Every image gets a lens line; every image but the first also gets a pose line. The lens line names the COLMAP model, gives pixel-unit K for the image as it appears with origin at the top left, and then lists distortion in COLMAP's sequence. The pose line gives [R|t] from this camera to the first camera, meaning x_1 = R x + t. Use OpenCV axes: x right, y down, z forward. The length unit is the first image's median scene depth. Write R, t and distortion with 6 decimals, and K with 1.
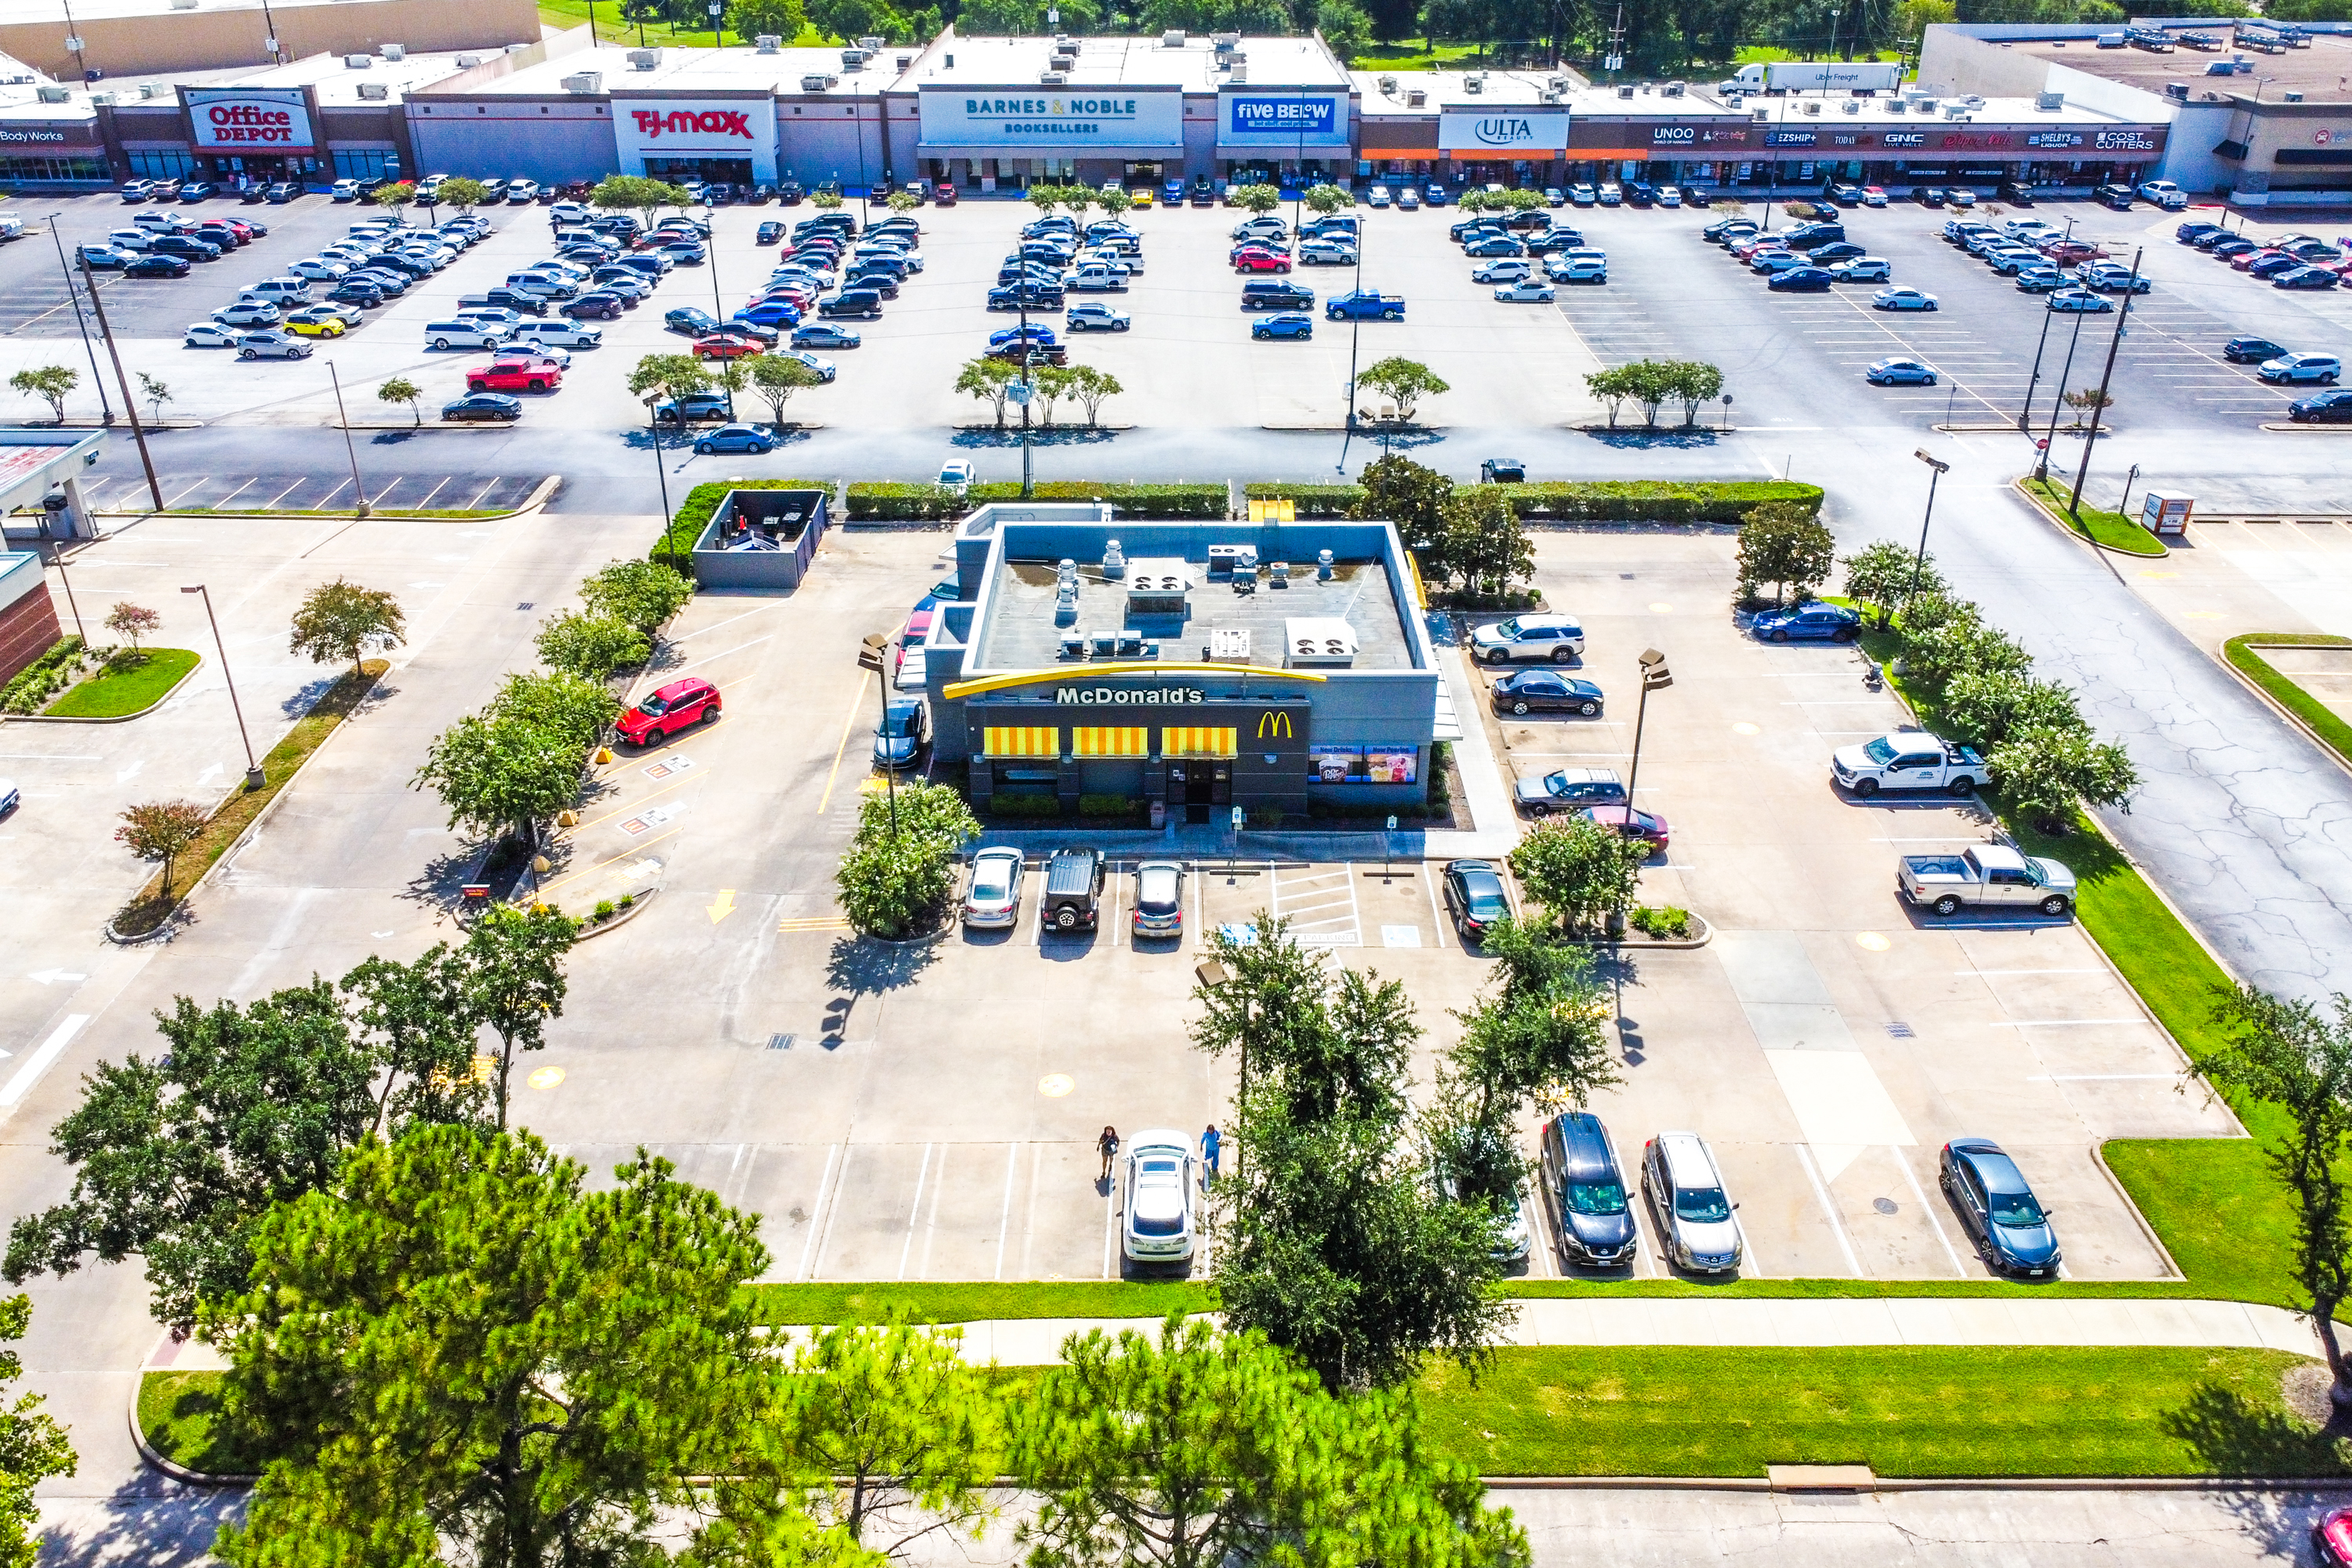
lens RADIAL K [[1768.6, 0, 1181.7], [0, 1768.6, 715.9], [0, 0, 1]] dist [0.004515, -0.004193]
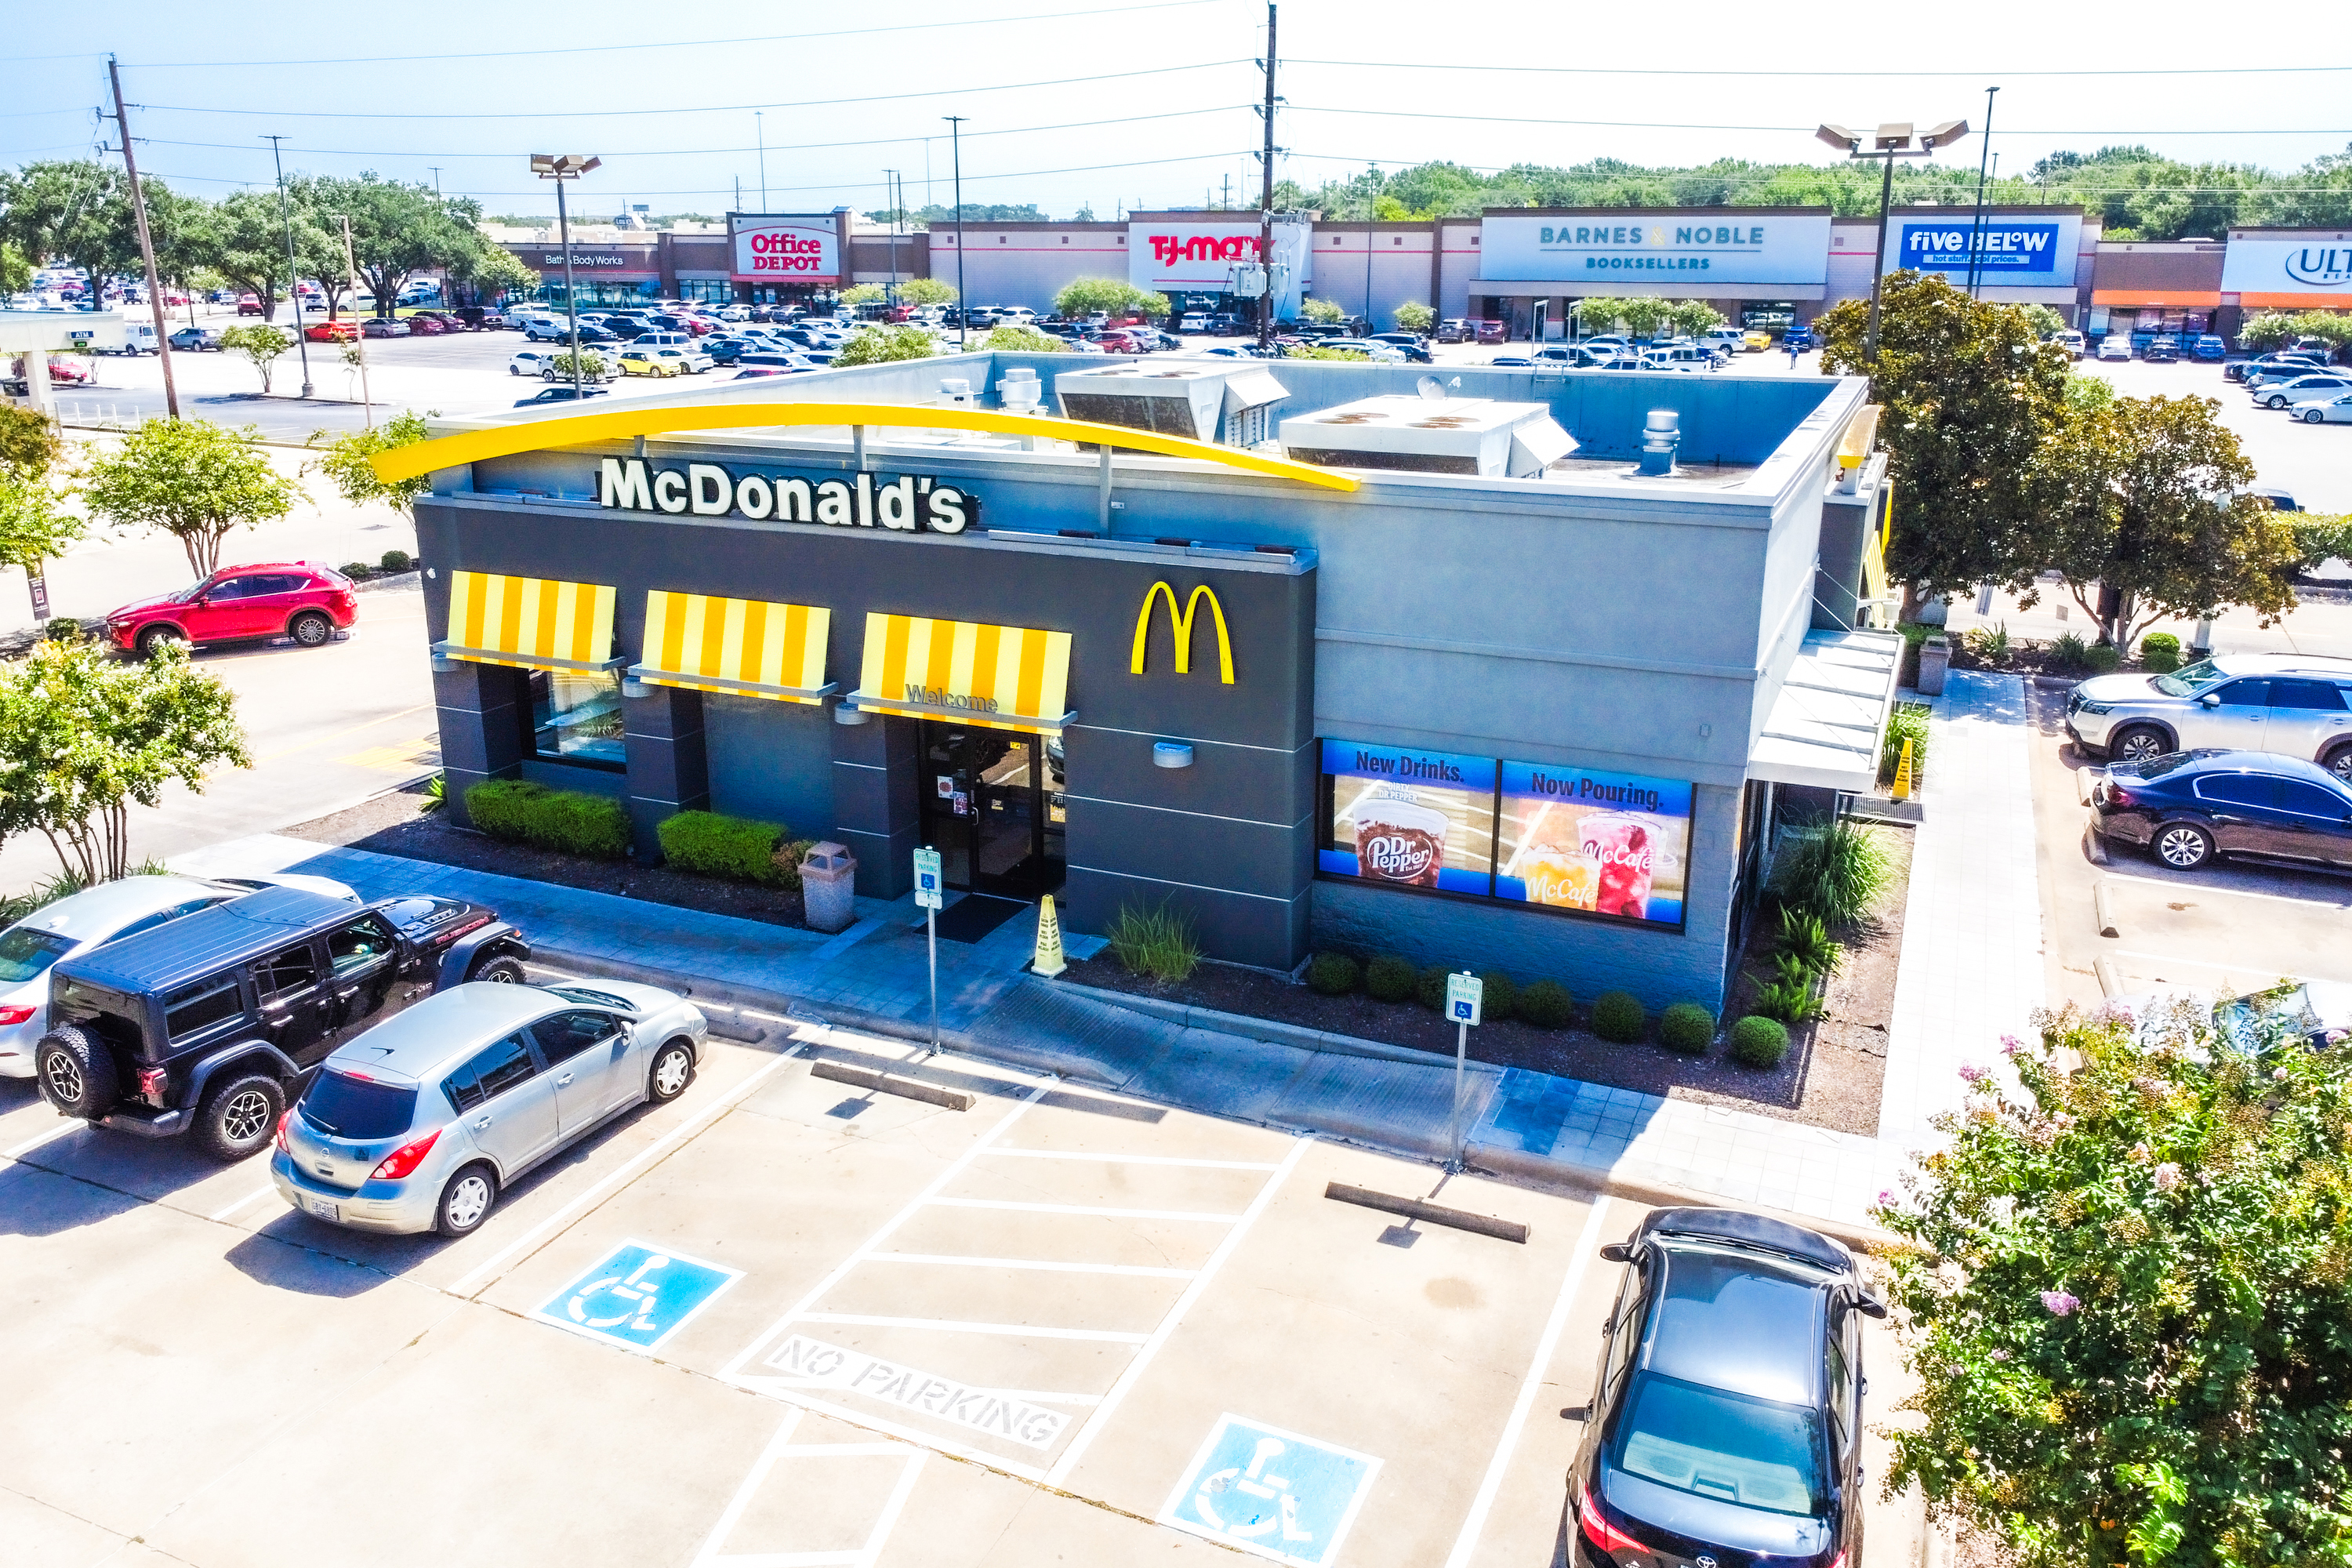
lens RADIAL K [[1768.6, 0, 1181.7], [0, 1768.6, 715.9], [0, 0, 1]] dist [0.004515, -0.004193]
pose [[0.913510, 0.106405, -0.392654, 0.102465], [-0.185569, 0.967913, -0.169435, 0.041509], [0.362026, 0.227645, 0.903944, 0.438325]]
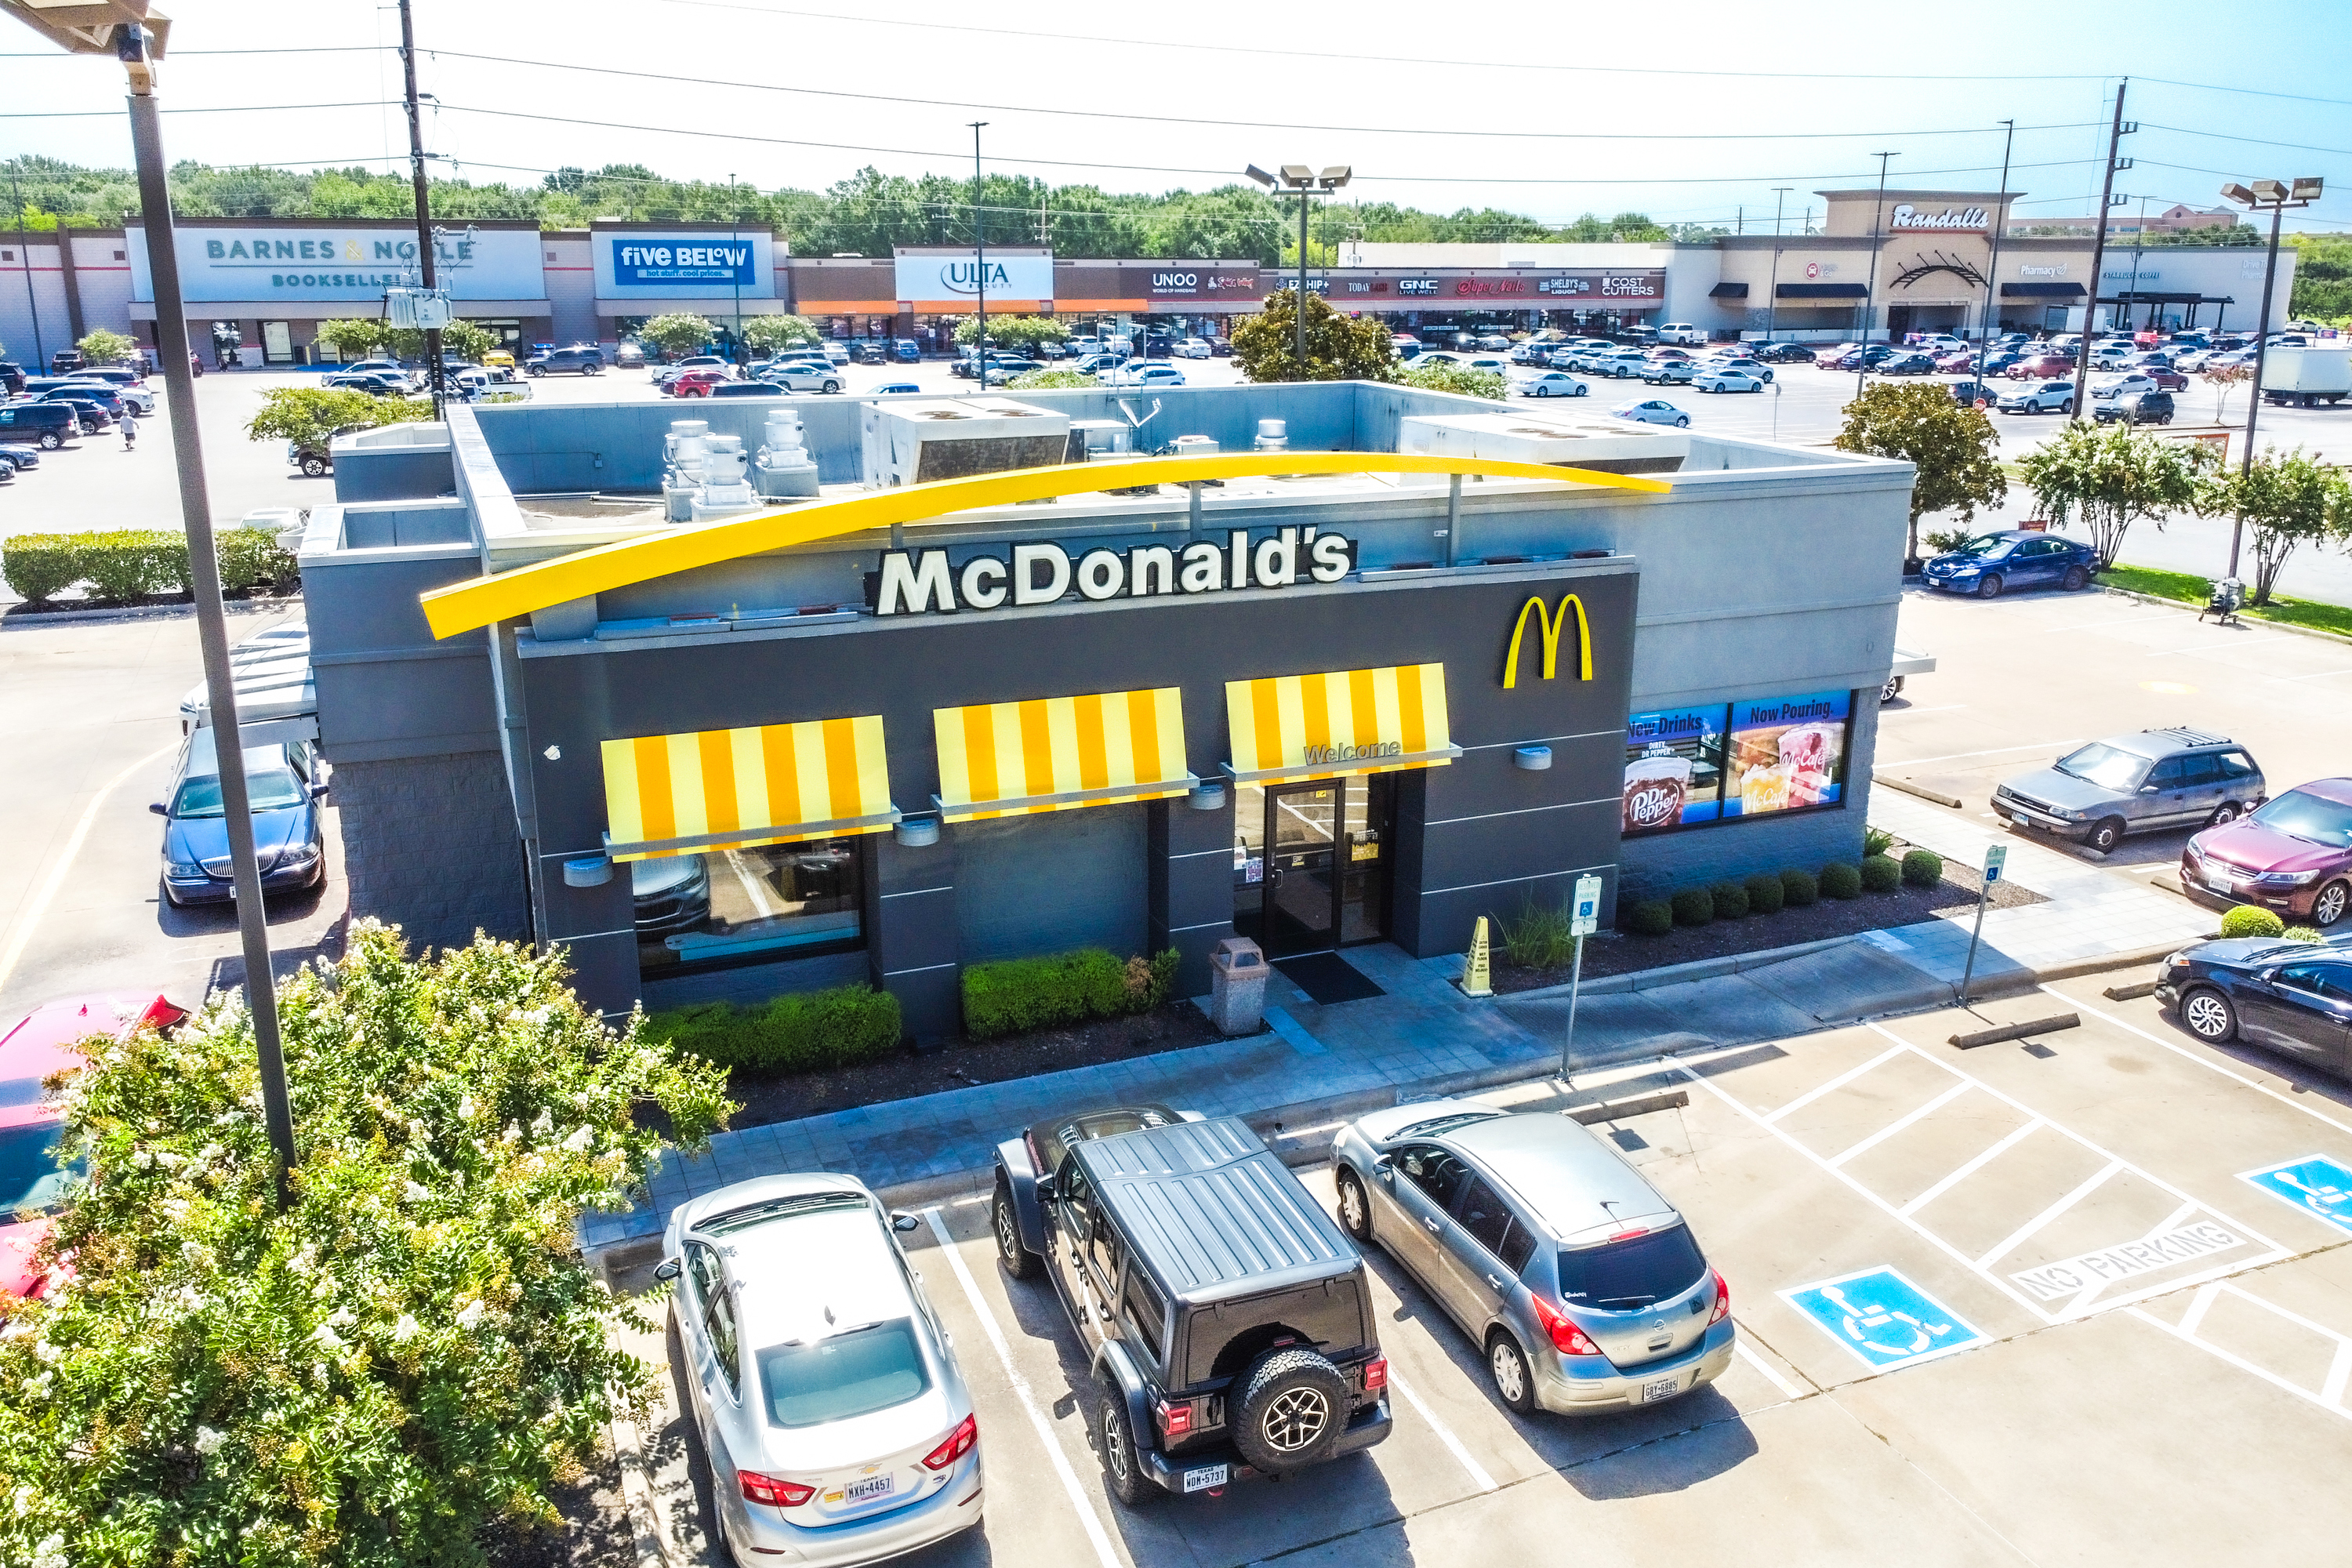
lens RADIAL K [[1801.0, 0, 1198.9], [0, 1801.0, 733.9], [0, 0, 1]] dist [0.002197, -0.000611]
pose [[0.921052, -0.098822, 0.376693, -0.078080], [0.175384, 0.968884, -0.174654, 0.040239], [-0.347712, 0.226932, 0.909724, 0.435931]]
